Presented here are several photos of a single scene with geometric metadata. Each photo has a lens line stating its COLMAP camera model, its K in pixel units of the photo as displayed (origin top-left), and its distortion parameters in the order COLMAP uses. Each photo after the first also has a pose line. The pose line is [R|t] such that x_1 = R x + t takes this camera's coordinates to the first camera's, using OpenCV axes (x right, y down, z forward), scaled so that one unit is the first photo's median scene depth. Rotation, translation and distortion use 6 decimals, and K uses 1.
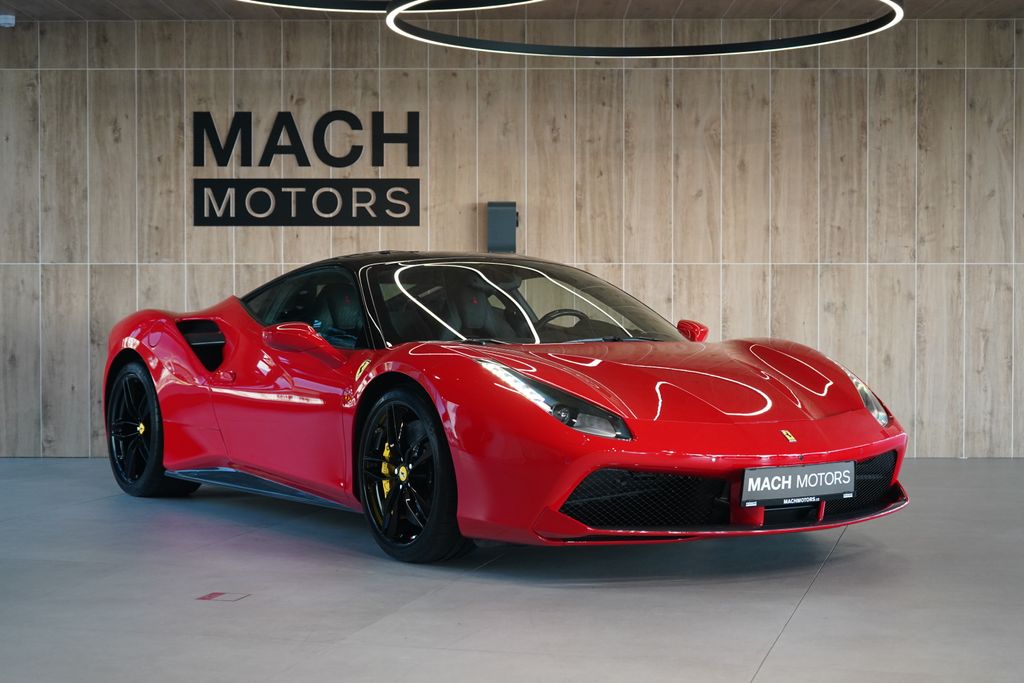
lens RADIAL K [[1739.3, 0, 514.2], [0, 1739.3, 339.6], [0, 0, 1]] dist [-0.009076, 0.000000]
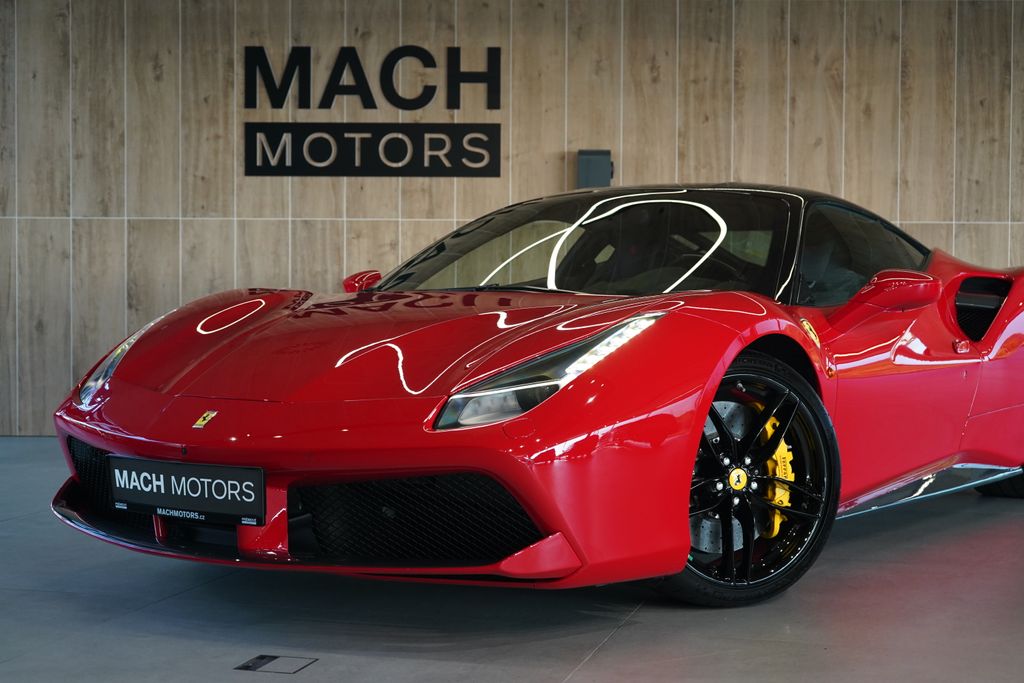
lens RADIAL K [[1518.7, 0, 511.7], [0, 1518.7, 347.5], [0, 0, 1]] dist [0.002943, 0.000000]
pose [[0.999928, 0.006365, -0.010184, -0.040234], [-0.006269, 0.999935, 0.009486, 0.013664], [0.010243, -0.009422, 0.999903, 0.228959]]
